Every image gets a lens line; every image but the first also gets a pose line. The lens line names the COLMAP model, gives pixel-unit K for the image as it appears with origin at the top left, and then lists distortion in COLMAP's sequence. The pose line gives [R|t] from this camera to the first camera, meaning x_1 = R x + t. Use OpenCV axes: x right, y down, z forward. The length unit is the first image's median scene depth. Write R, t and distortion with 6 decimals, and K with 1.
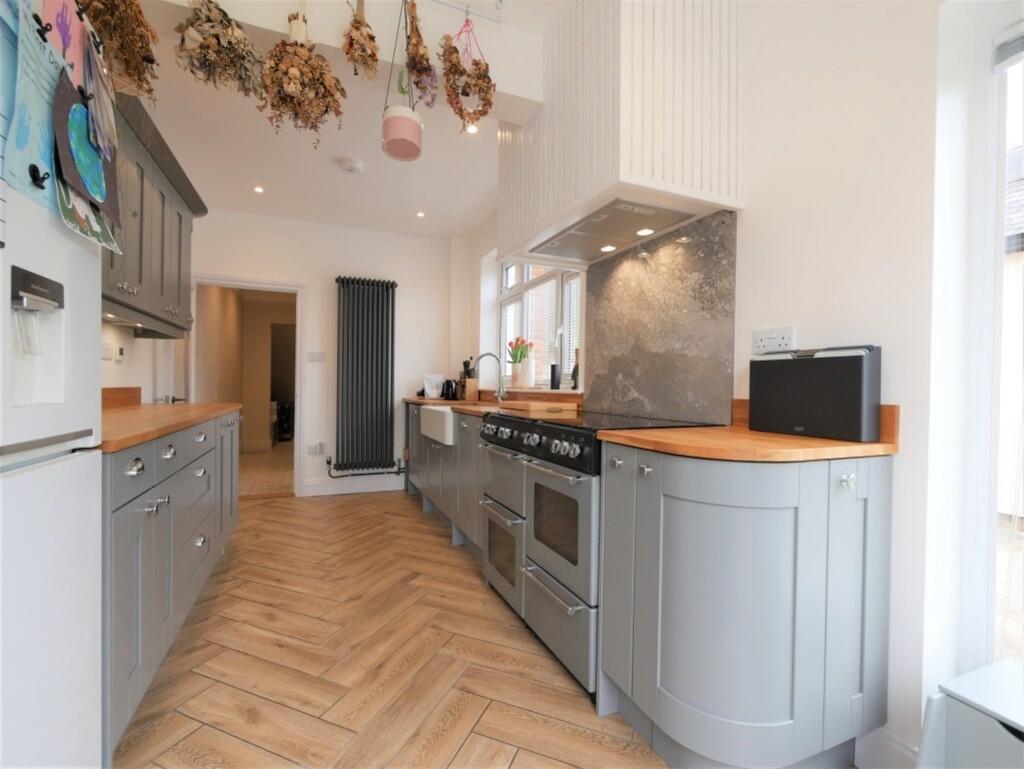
lens RADIAL K [[441.0, 0, 502.1], [0, 441.0, 387.2], [0, 0, 1]] dist [-0.029388, 0.000217]
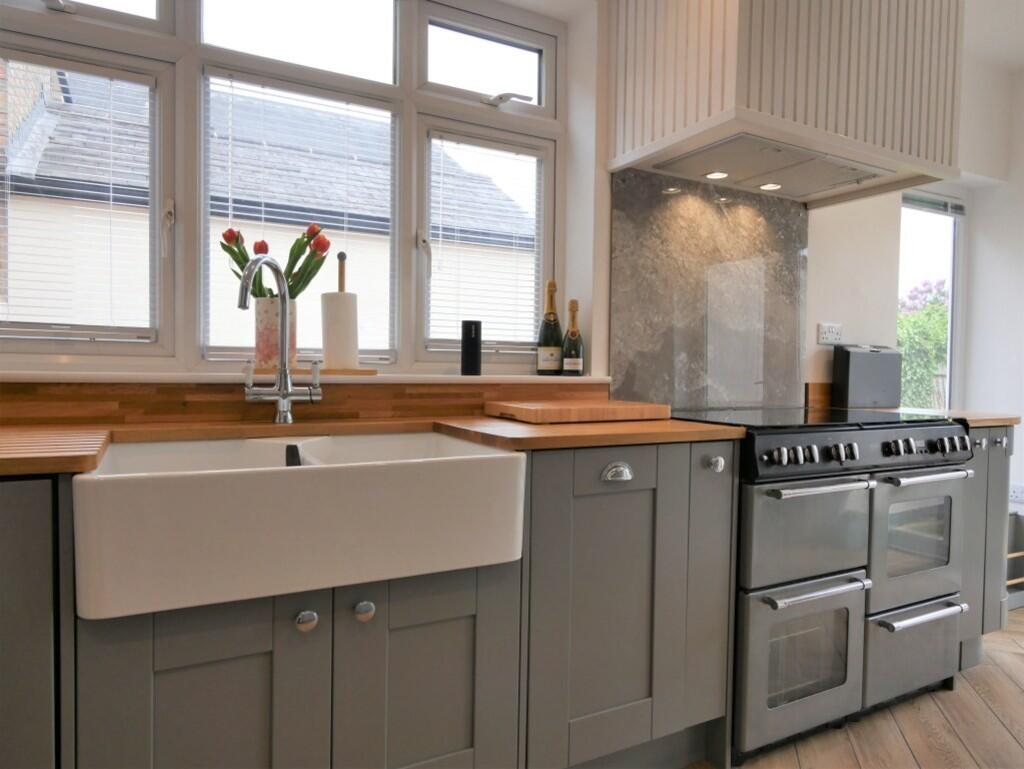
lens RADIAL K [[657.0, 0, 510.4], [0, 657.0, 389.0], [0, 0, 1]] dist [0.000487, -0.002376]
pose [[-0.082747, -0.041237, 0.995717, -0.822285], [-0.012571, 0.999107, 0.040333, -0.012173], [-0.996491, -0.009180, -0.083192, 1.465410]]
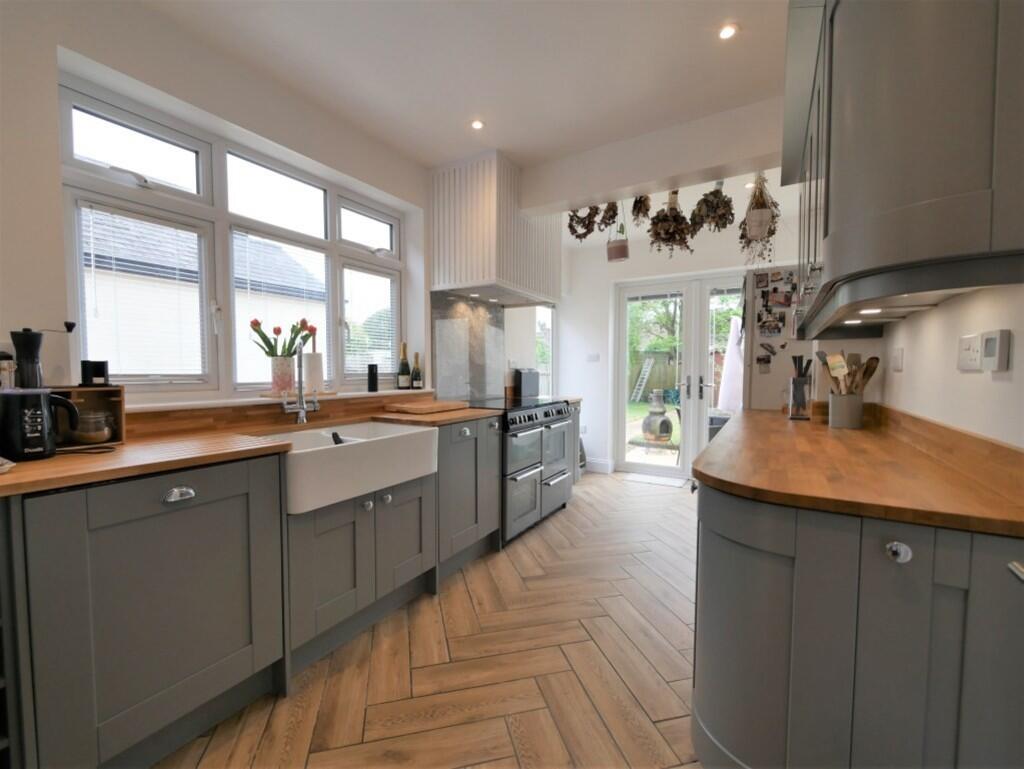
lens RADIAL K [[441.0, 0, 502.1], [0, 441.0, 387.2], [0, 0, 1]] dist [-0.029388, 0.000217]
pose [[-0.580493, -0.042617, 0.813149, -1.119417], [-0.001286, 0.998676, 0.051423, -0.072321], [-0.814264, 0.028805, -0.579779, 1.881180]]
